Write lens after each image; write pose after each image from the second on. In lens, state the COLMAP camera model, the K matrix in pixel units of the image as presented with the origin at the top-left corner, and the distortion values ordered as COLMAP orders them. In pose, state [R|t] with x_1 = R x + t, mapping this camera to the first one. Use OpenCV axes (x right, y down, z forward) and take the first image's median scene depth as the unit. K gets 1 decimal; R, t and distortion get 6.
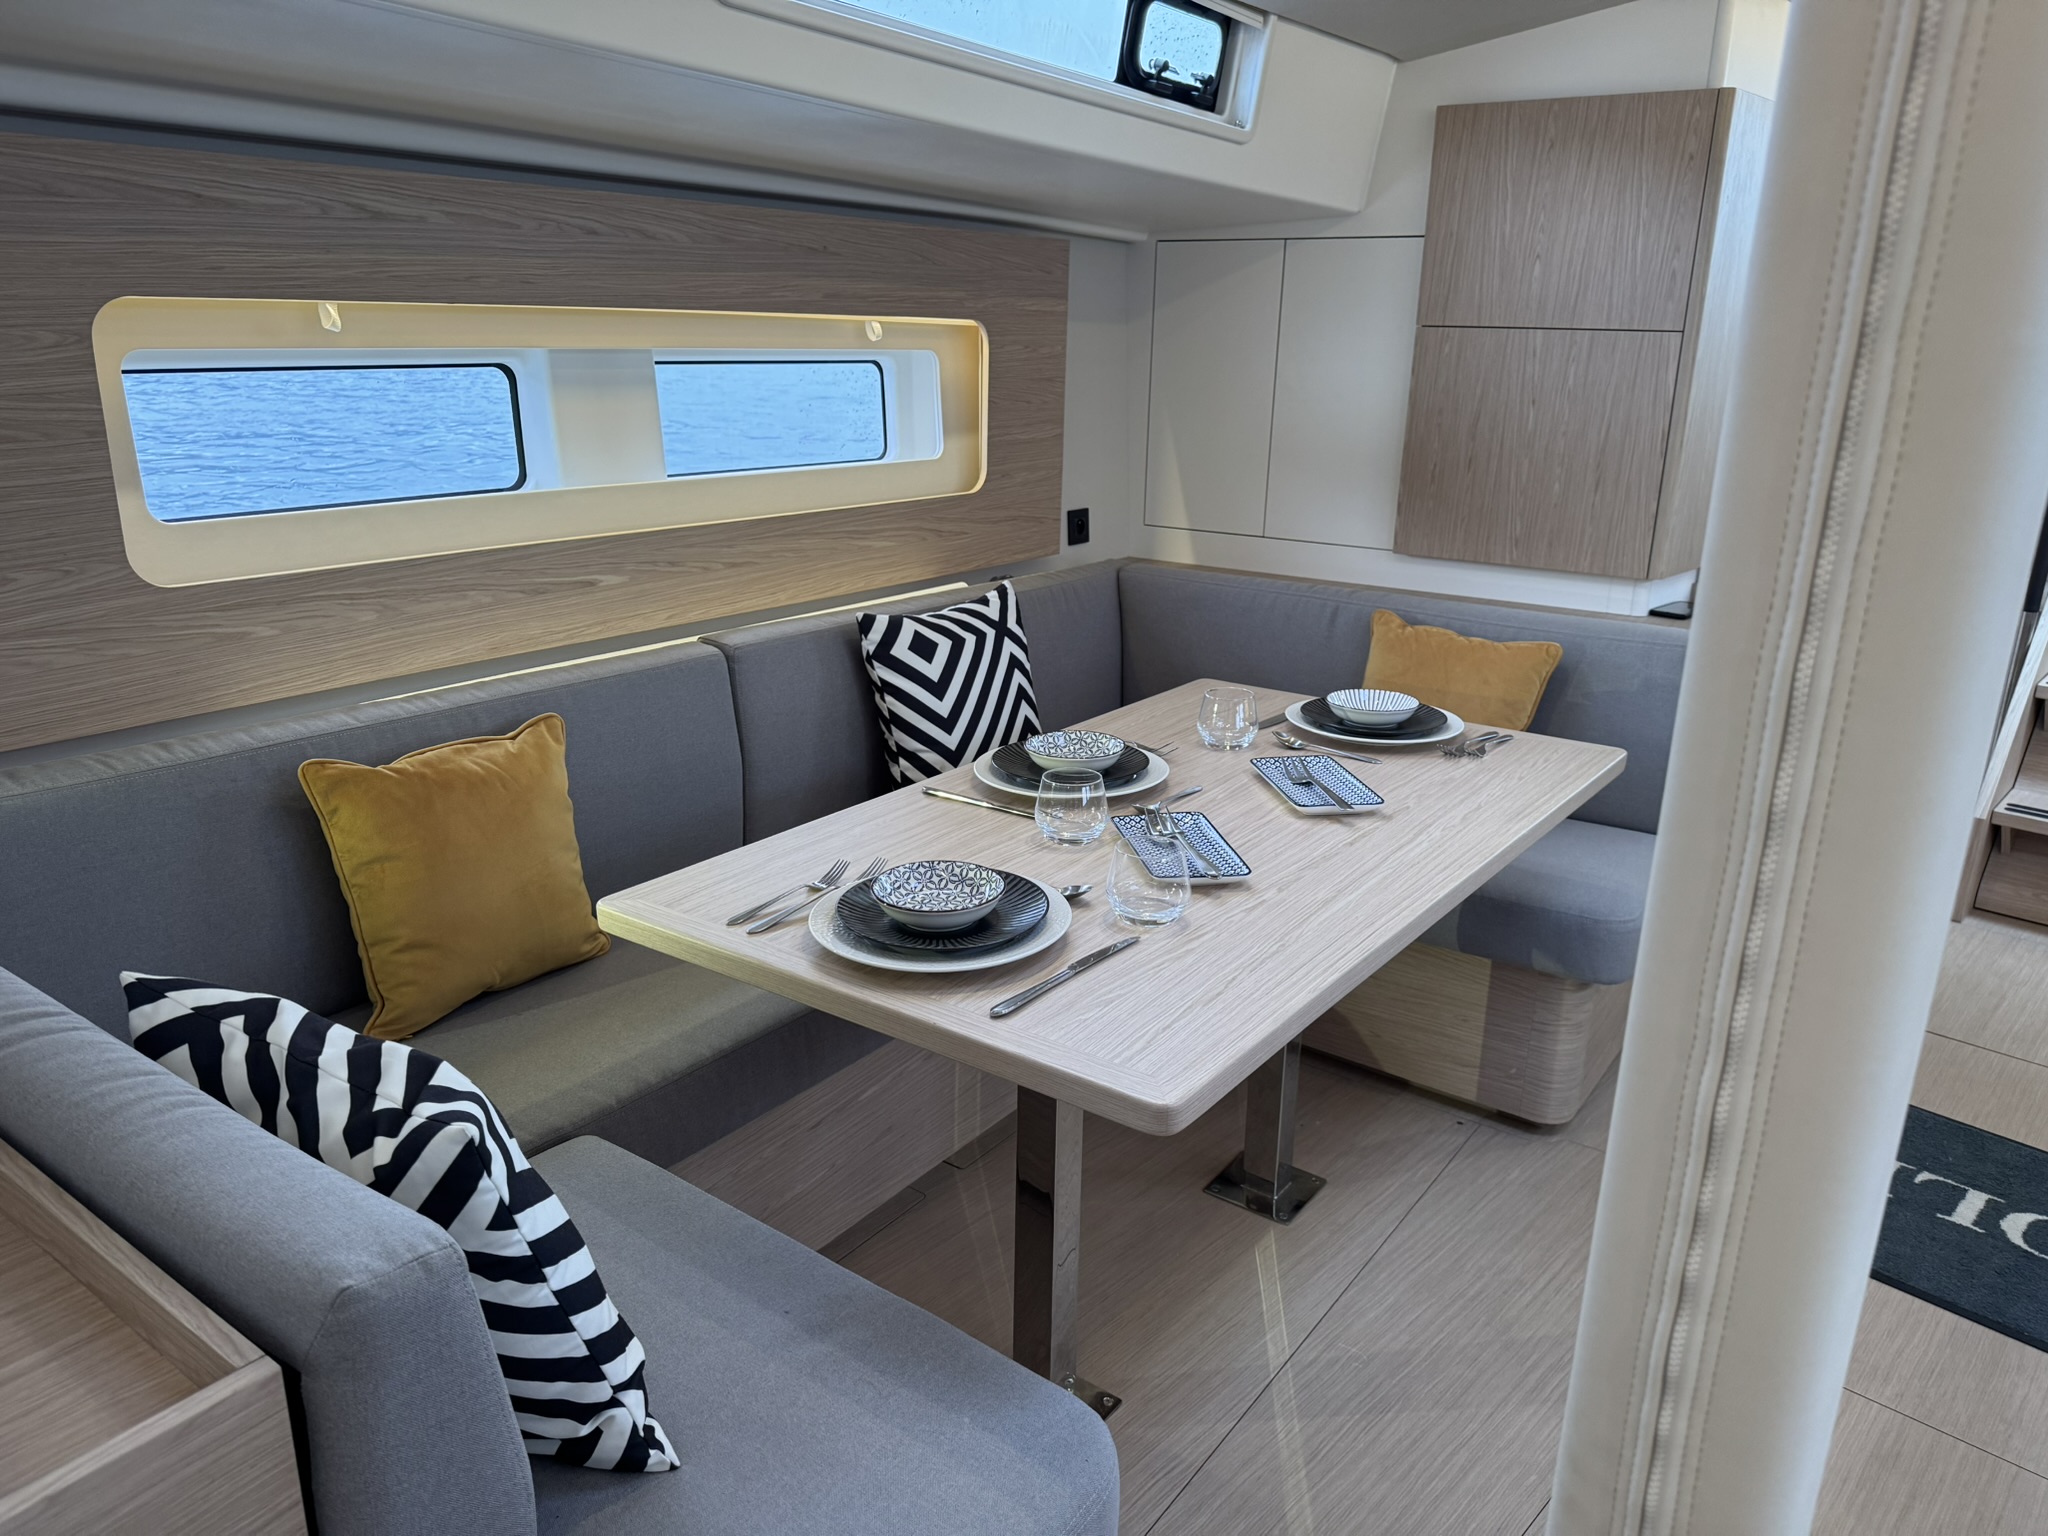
lens RADIAL K [[1441.2, 0, 1116.0], [0, 1441.2, 757.2], [0, 0, 1]] dist [0.056883, -0.070471]
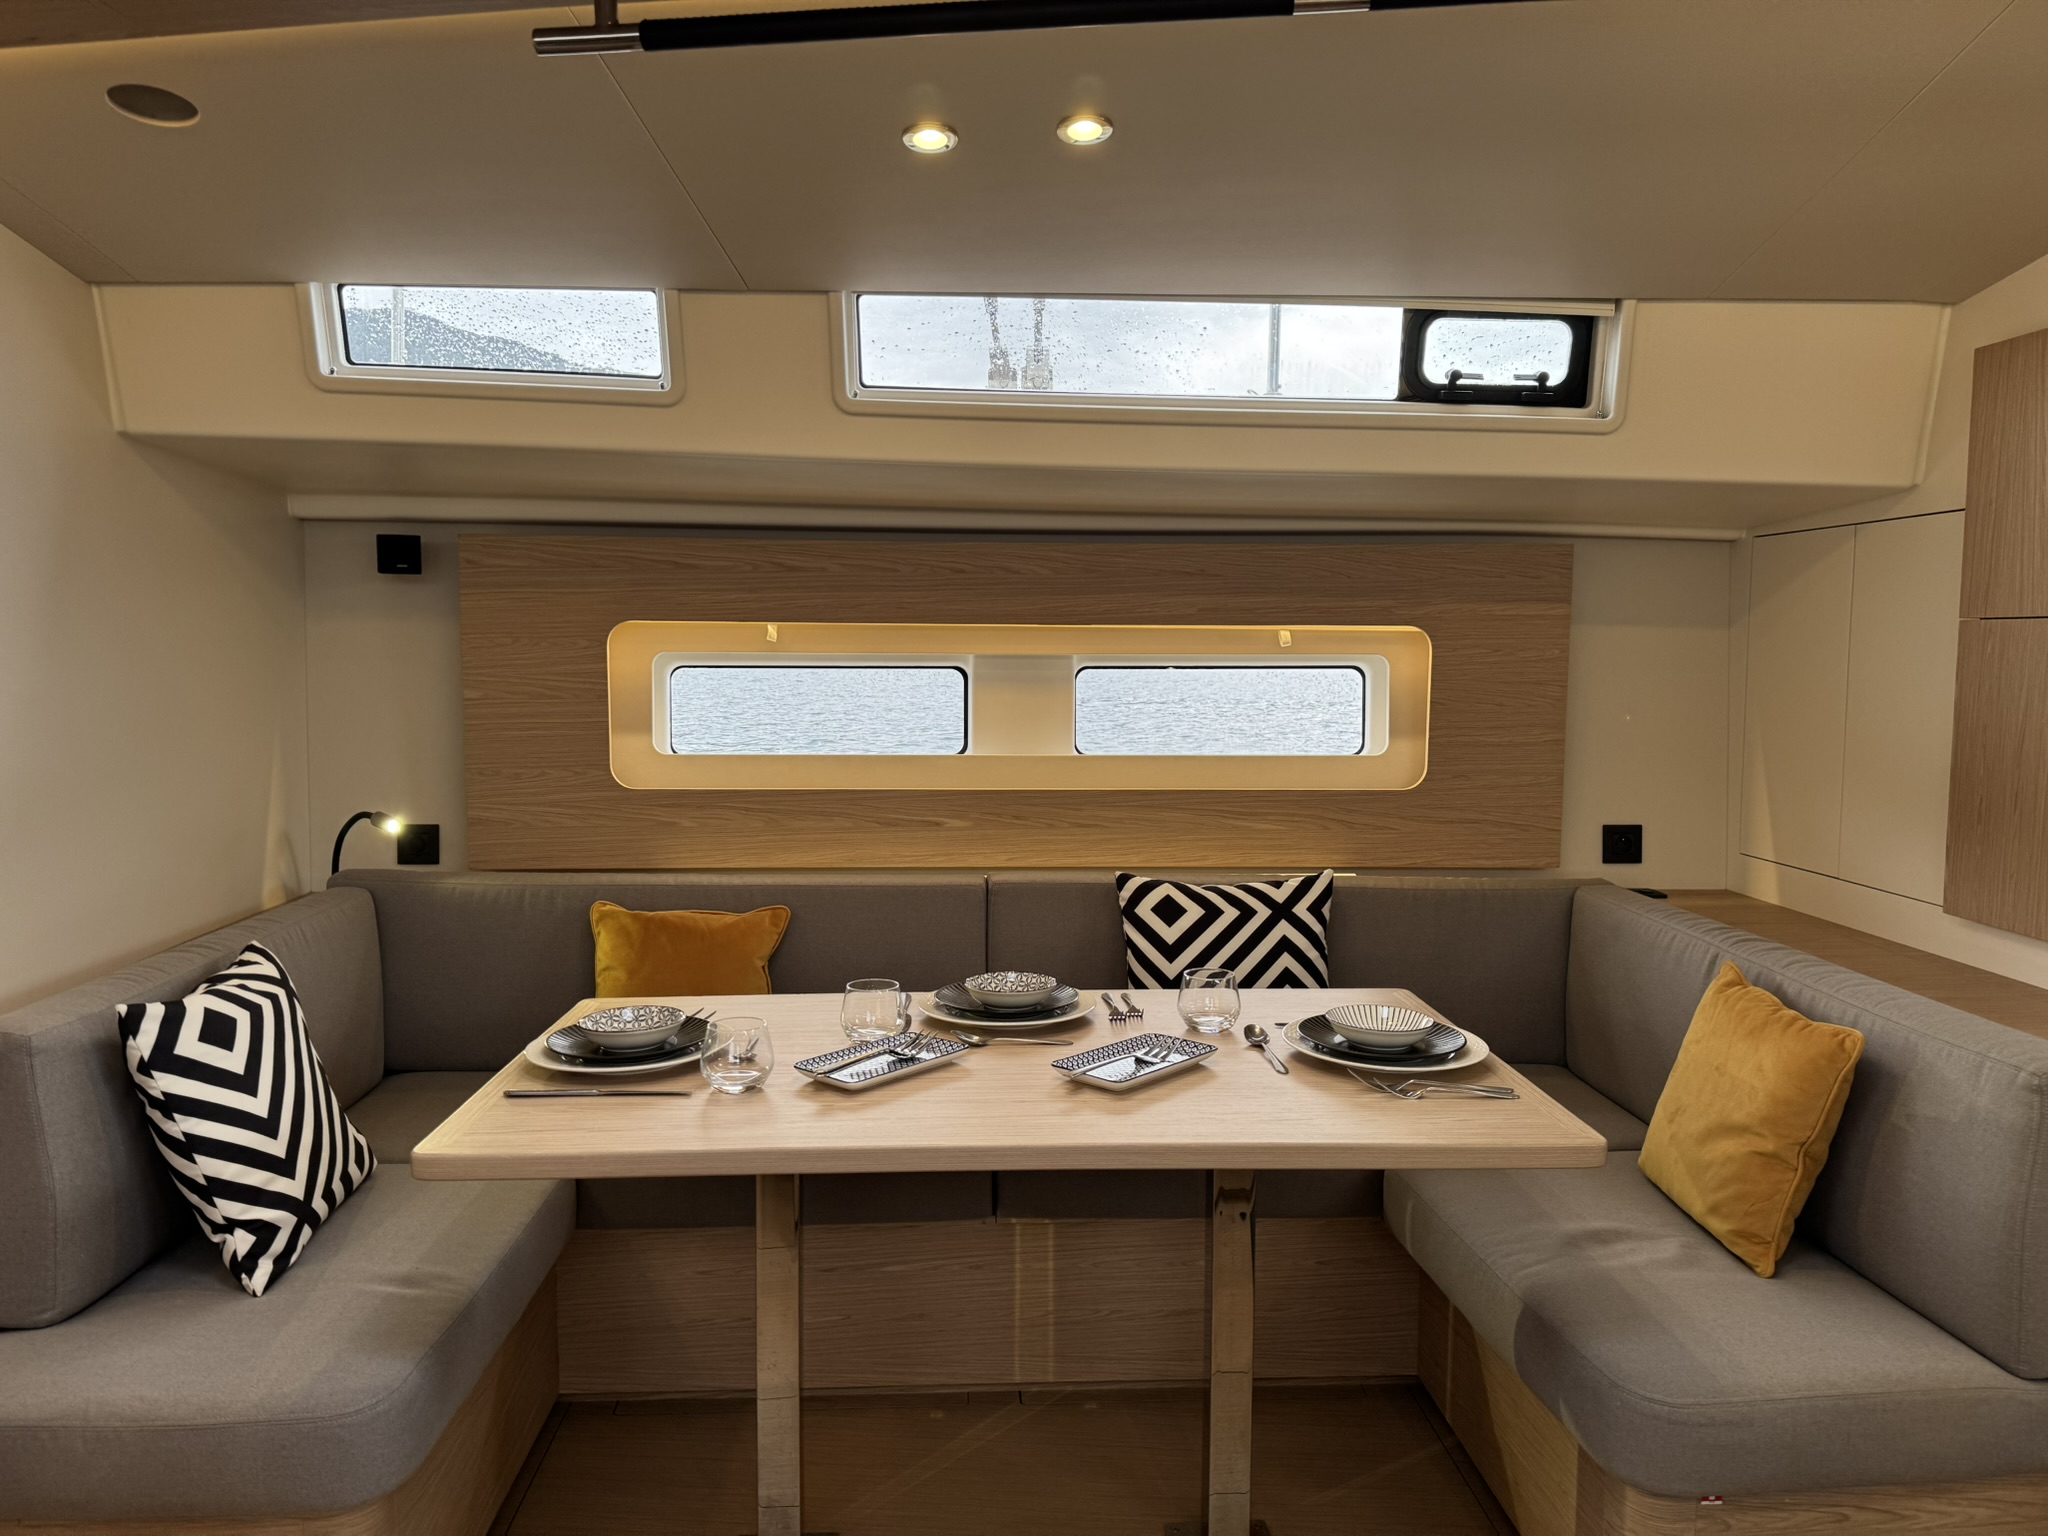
lens RADIAL K [[1441.2, 0, 1034.0], [0, 1441.2, 788.0], [0, 0, 1]] dist [0.056883, -0.070471]
pose [[0.615711, 0.061958, -0.785533, 0.626979], [-0.216665, 0.971789, -0.093177, -0.041202], [0.757599, 0.227567, 0.611765, 0.220732]]
